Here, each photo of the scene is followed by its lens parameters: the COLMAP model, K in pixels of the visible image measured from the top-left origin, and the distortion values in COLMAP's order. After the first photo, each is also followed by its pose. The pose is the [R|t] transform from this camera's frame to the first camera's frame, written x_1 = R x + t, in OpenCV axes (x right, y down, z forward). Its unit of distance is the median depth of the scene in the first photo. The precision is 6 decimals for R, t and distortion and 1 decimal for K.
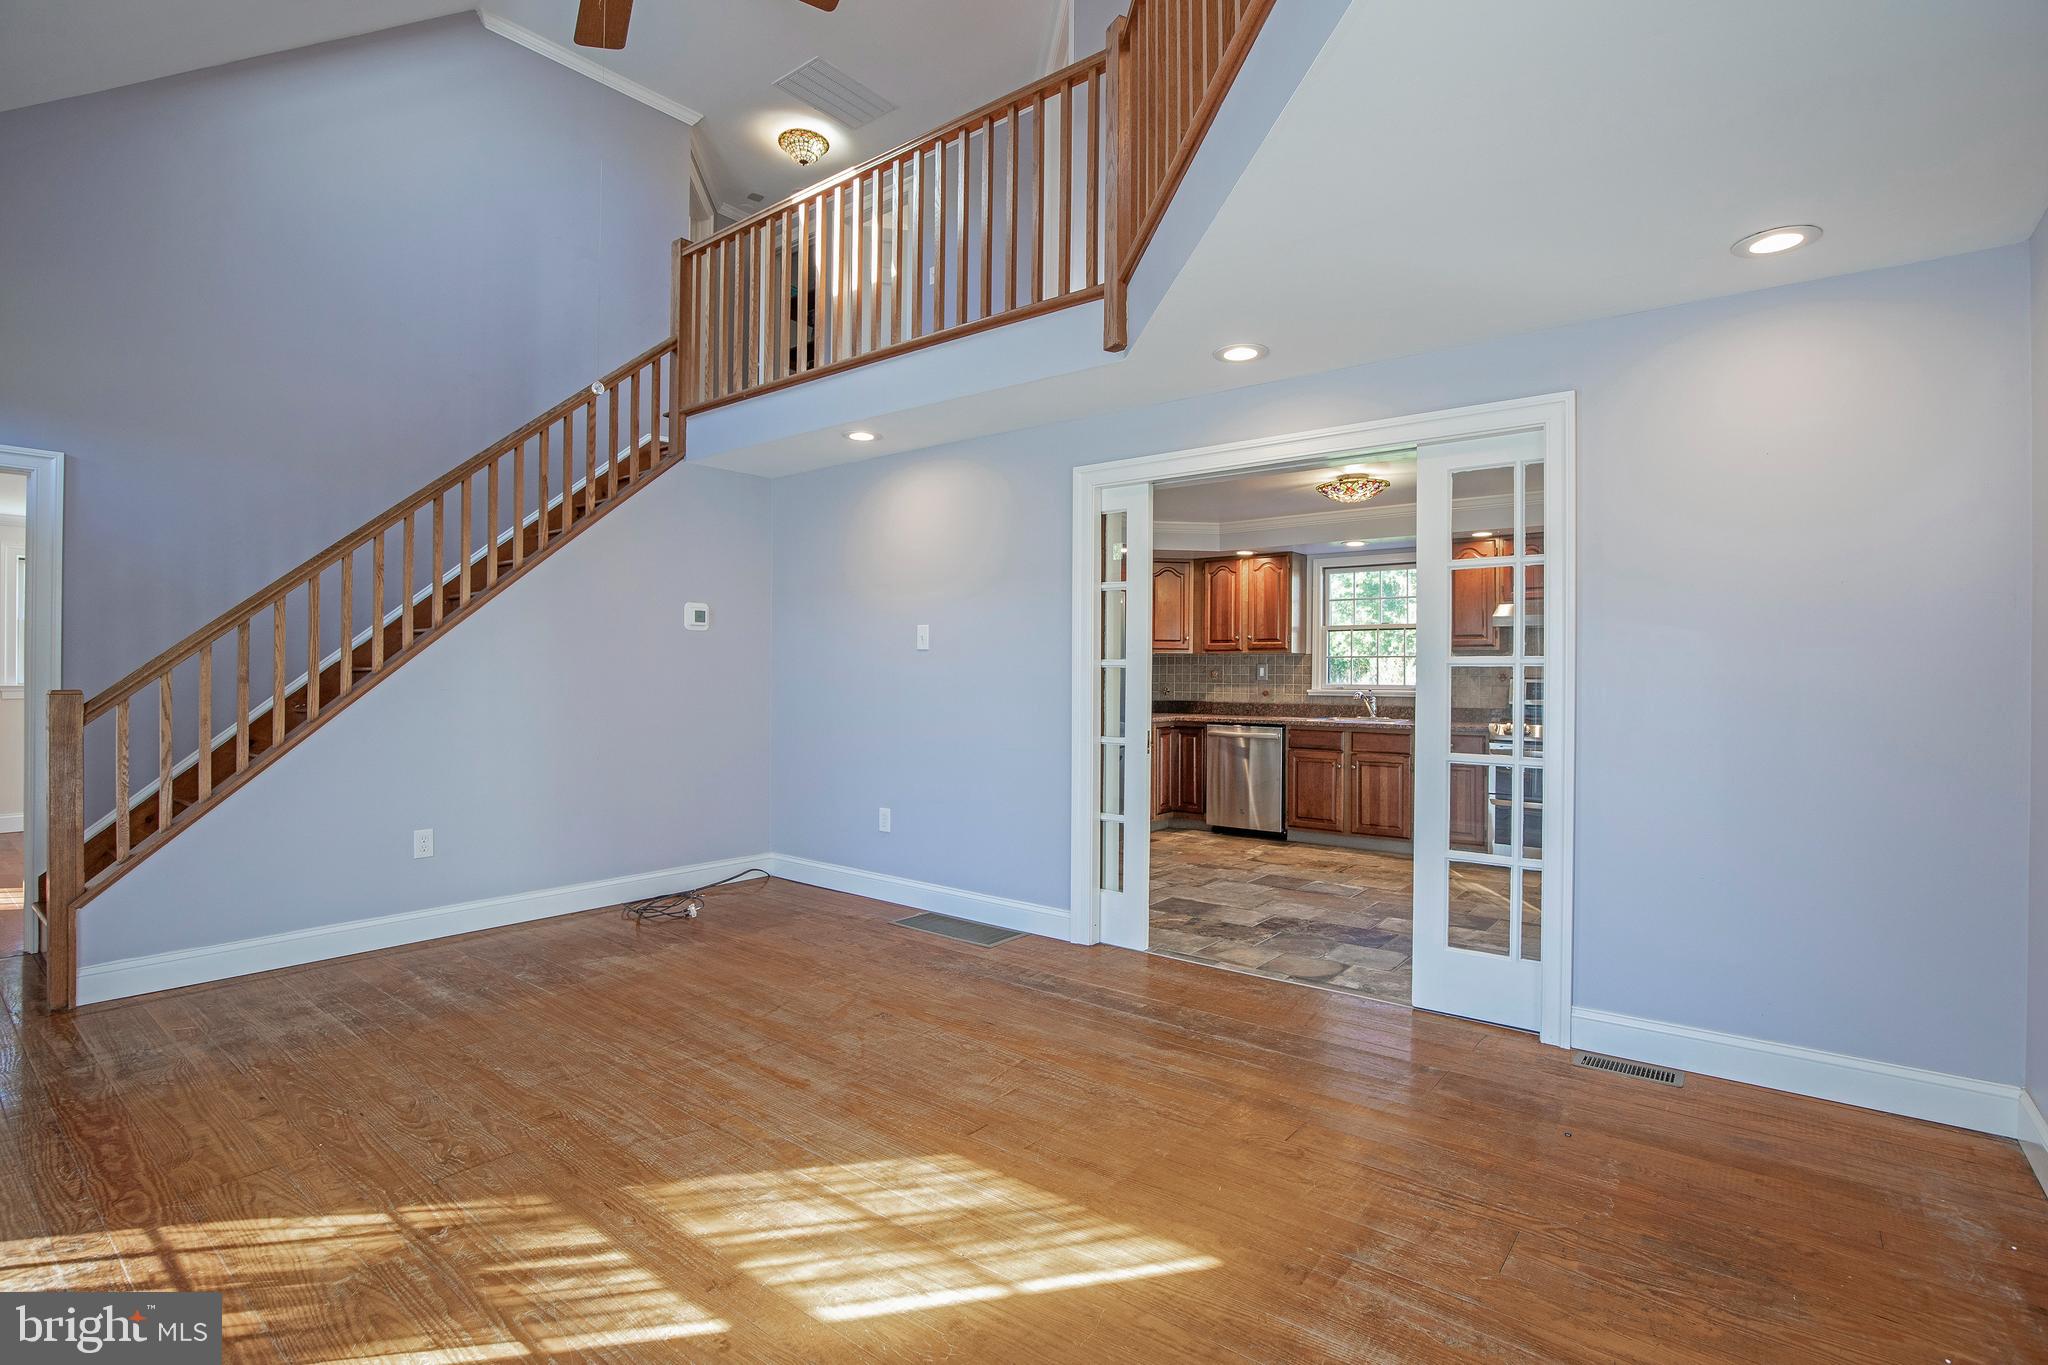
lens RADIAL K [[963.1, 0, 1031.3], [0, 963.1, 692.7], [0, 0, 1]] dist [-0.033765, 0.006273]
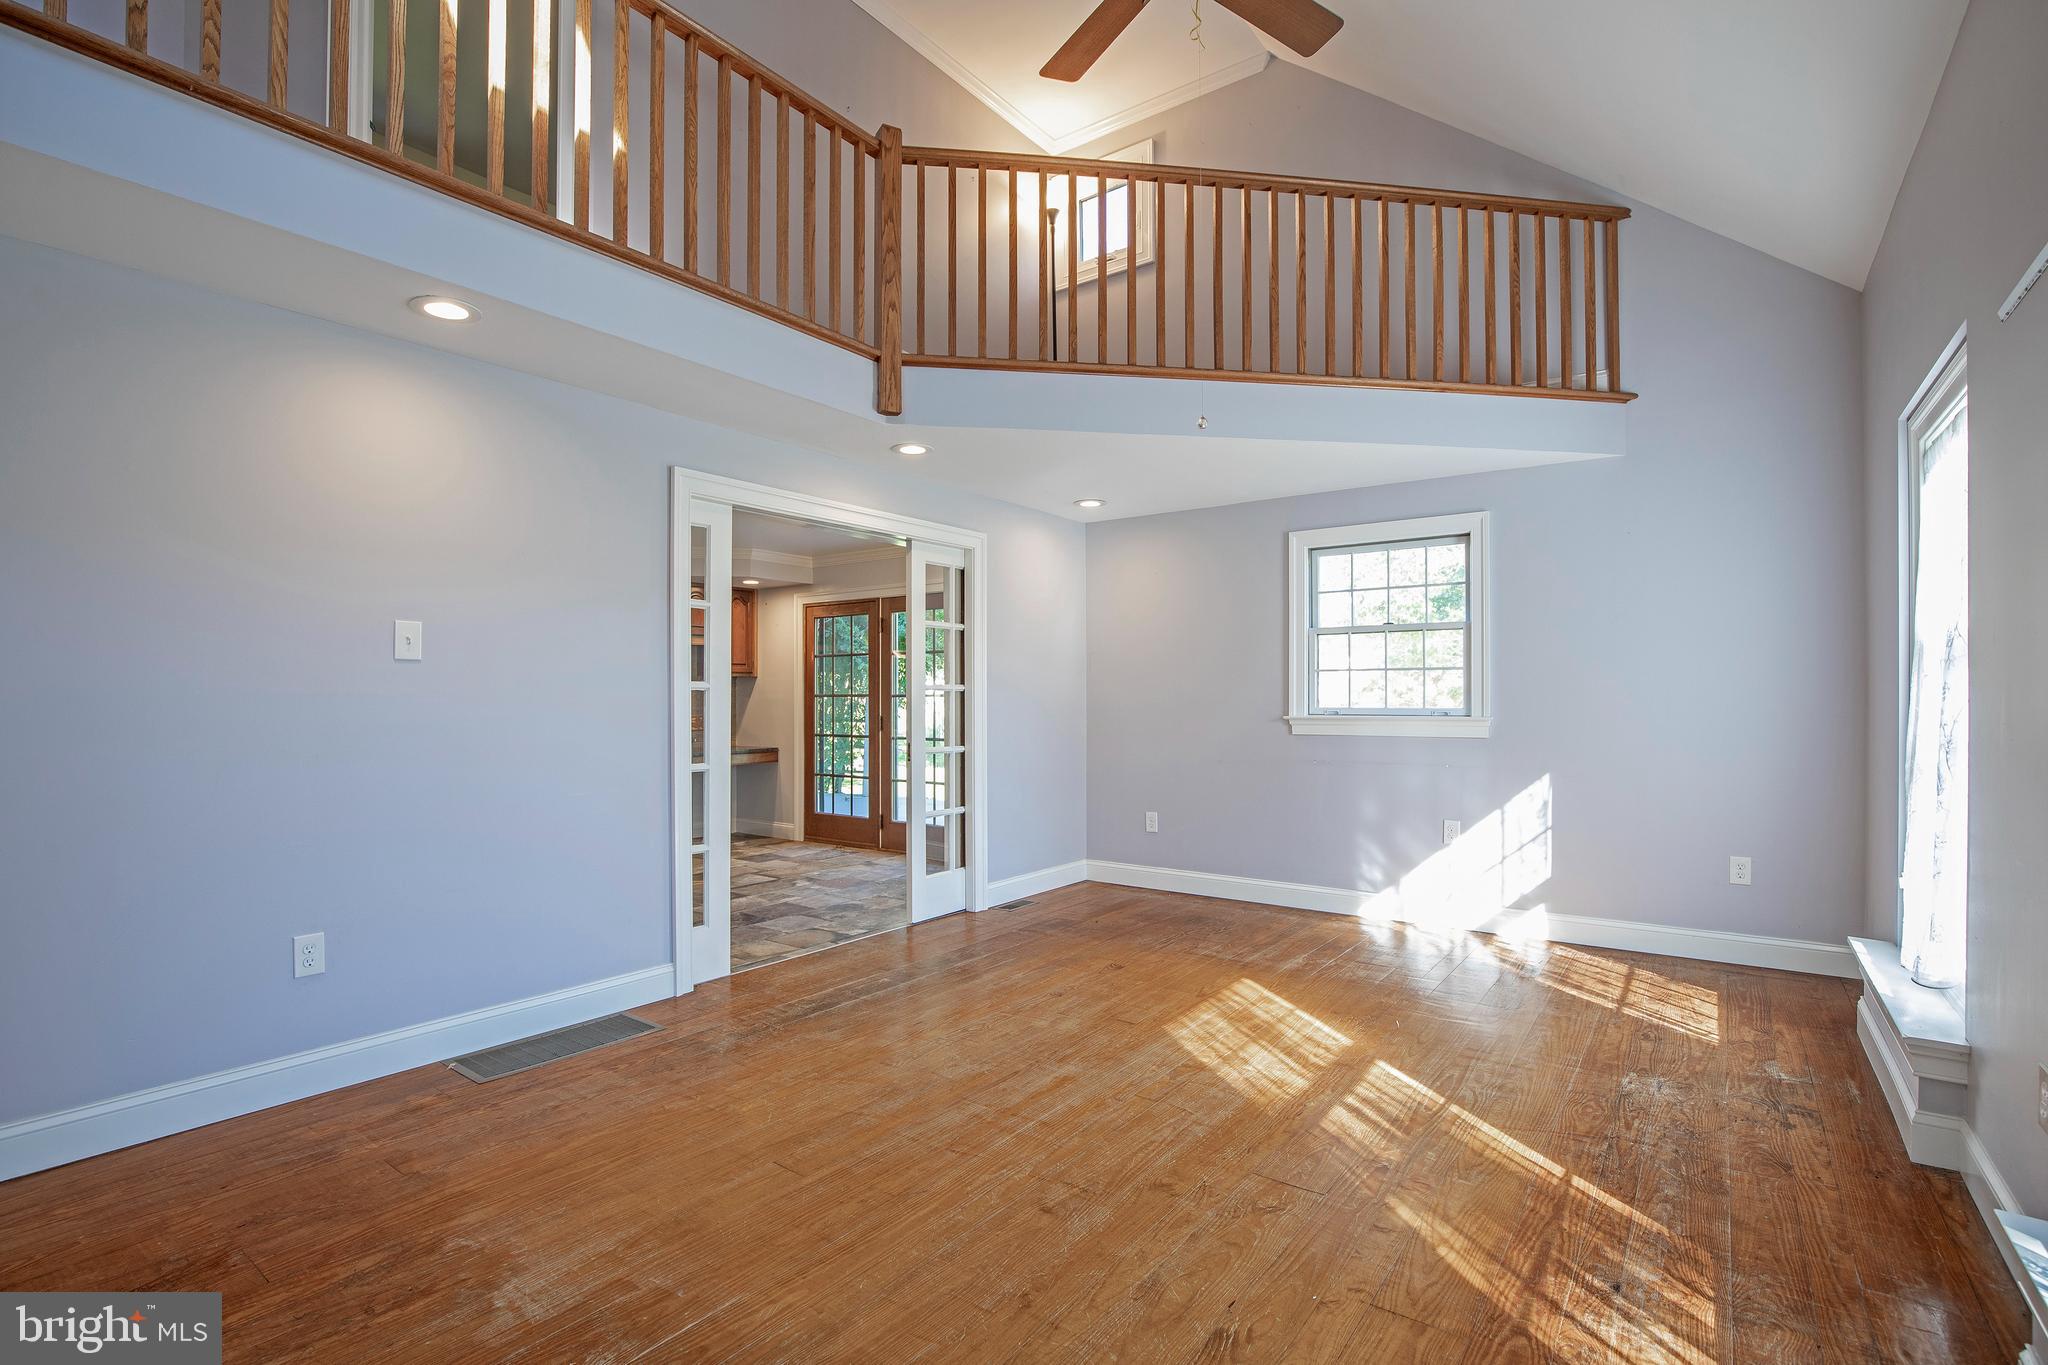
lens RADIAL K [[942.9, 0, 1030.3], [0, 942.9, 705.3], [0, 0, 1]] dist [-0.032455, -0.000132]
pose [[-0.029696, -0.013455, 0.999468, -0.735799], [0.020497, 0.999691, 0.014067, -0.015516], [-0.999349, 0.020904, -0.029411, 0.605324]]
